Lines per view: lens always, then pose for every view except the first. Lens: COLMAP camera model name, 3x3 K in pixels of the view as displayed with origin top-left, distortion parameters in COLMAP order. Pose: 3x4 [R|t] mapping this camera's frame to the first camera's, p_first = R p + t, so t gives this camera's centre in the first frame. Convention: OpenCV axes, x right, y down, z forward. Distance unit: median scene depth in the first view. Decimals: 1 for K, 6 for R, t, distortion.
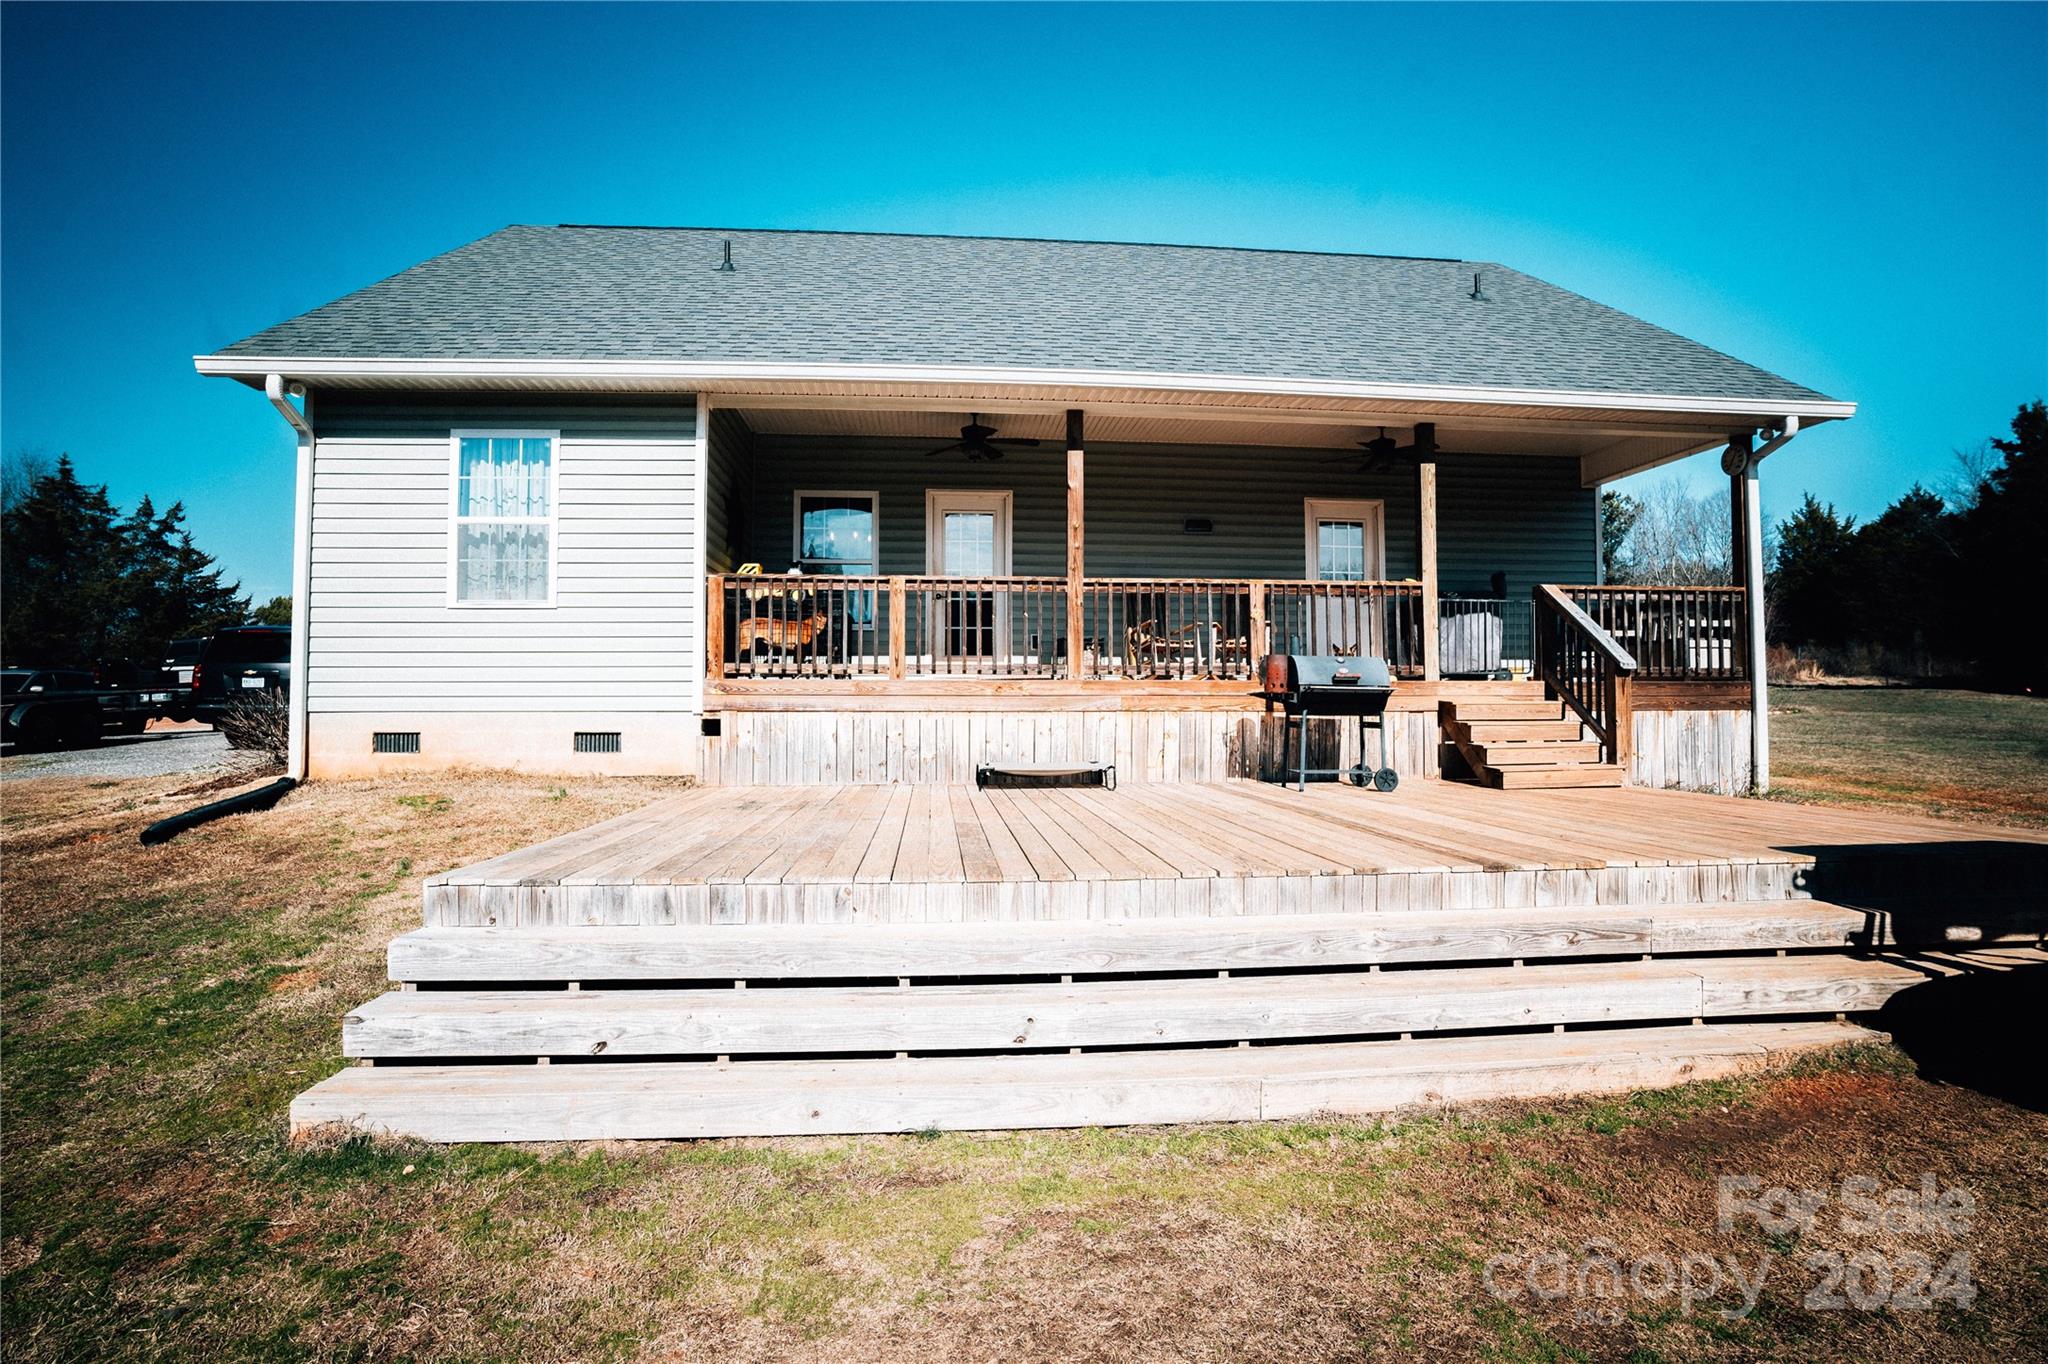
lens RADIAL K [[1035.9, 0, 1023.6], [0, 1035.9, 674.0], [0, 0, 1]] dist [-0.068226, 0.000377]
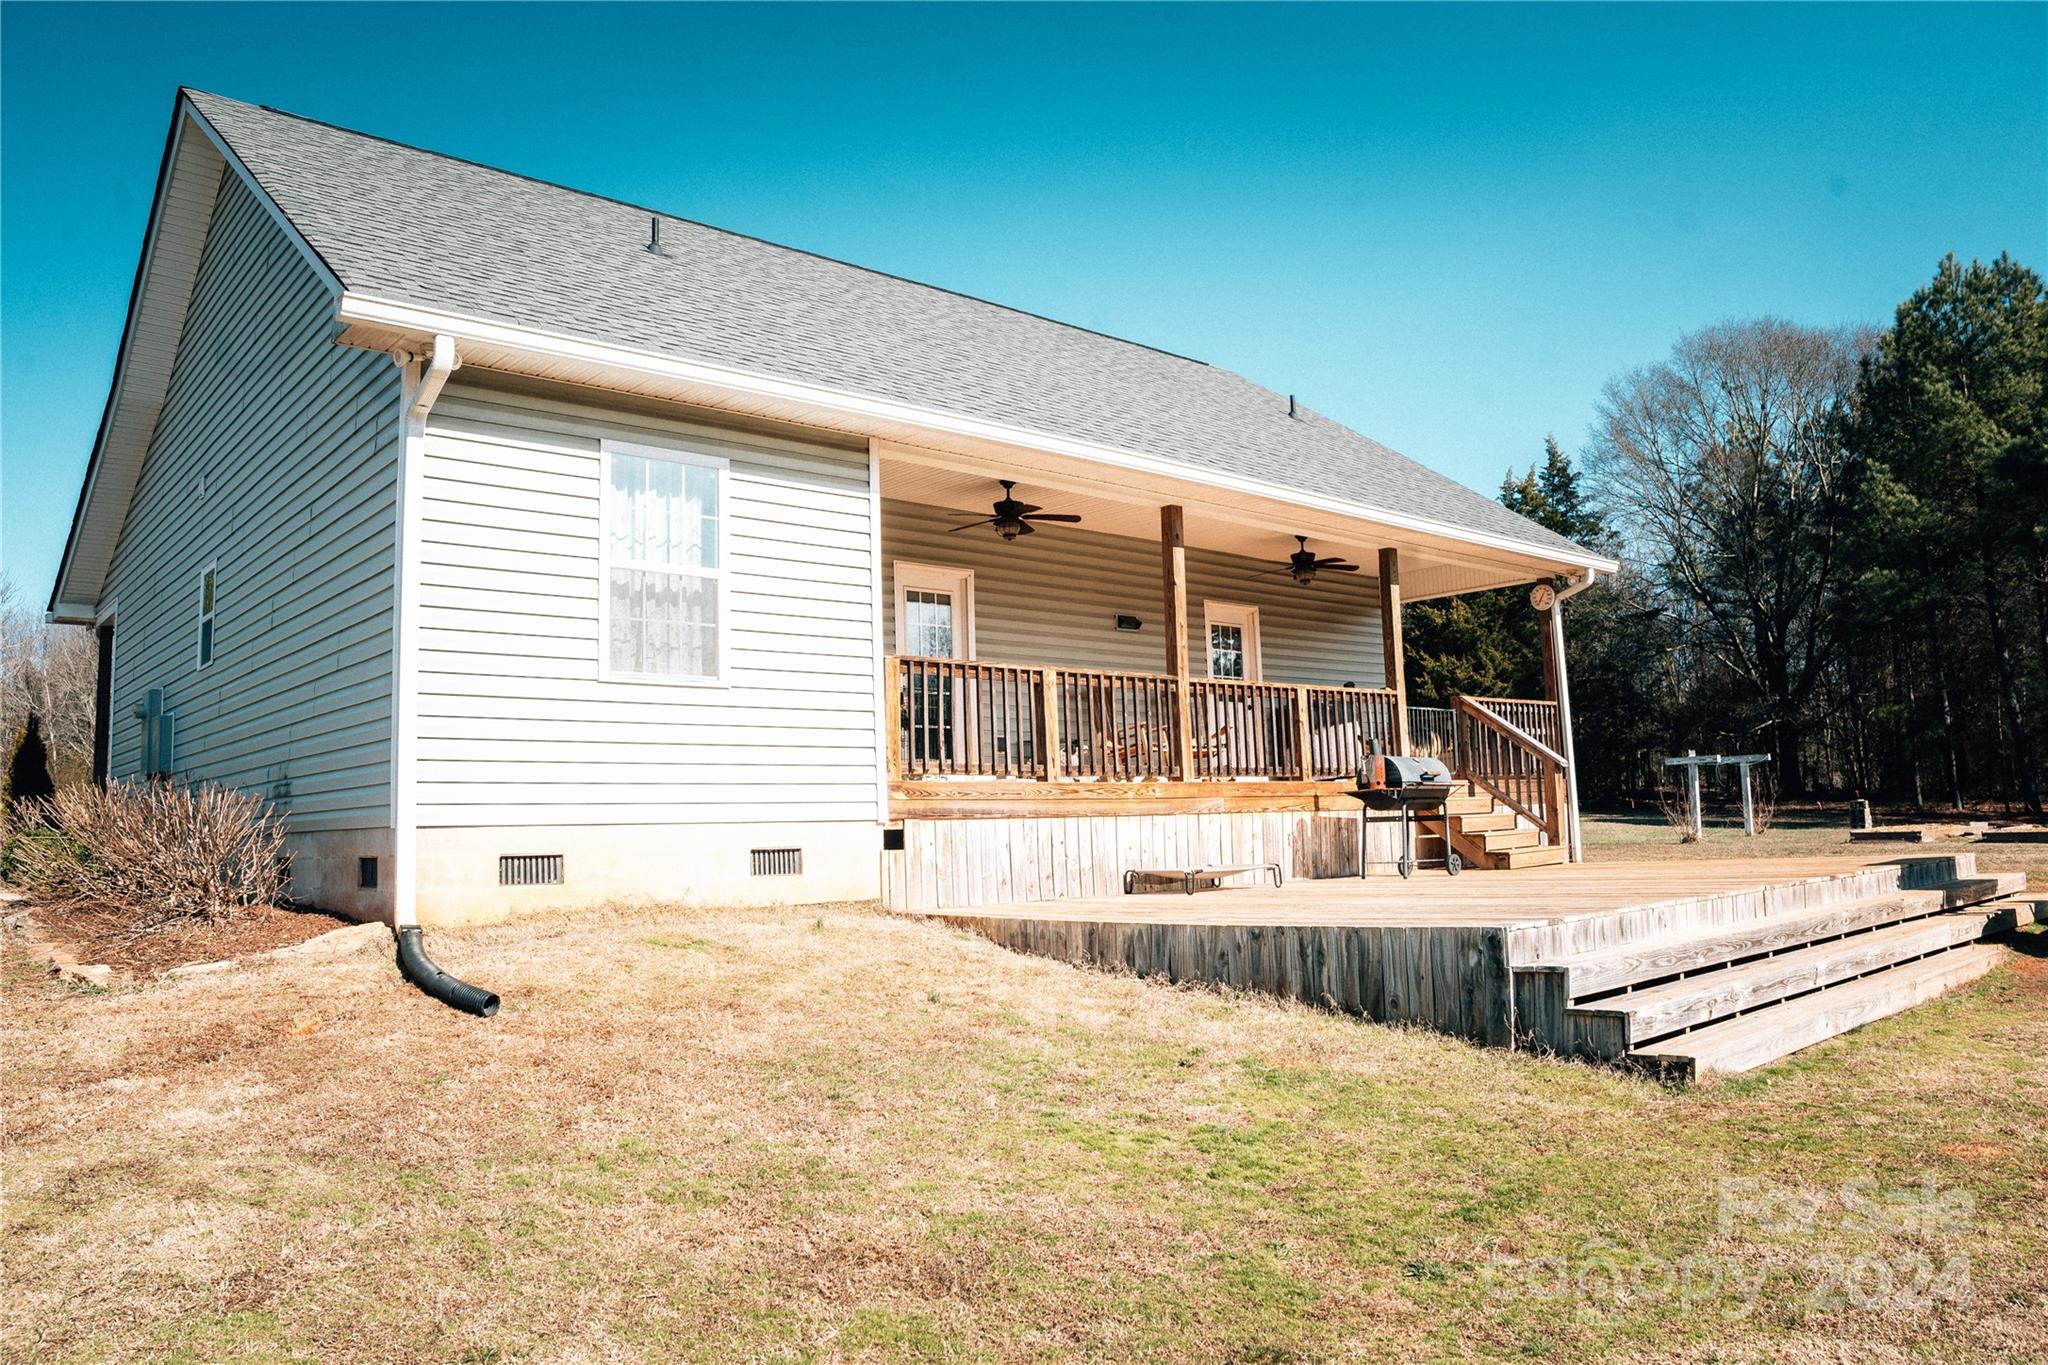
lens RADIAL K [[1463.3, 0, 1023.3], [0, 1463.3, 636.8], [0, 0, 1]] dist [-0.195103, 0.115439]
pose [[0.804562, 0.056127, 0.591211, -0.912336], [0.011854, 0.993808, -0.110480, 0.020334], [-0.593751, 0.095896, 0.798914, -0.008560]]
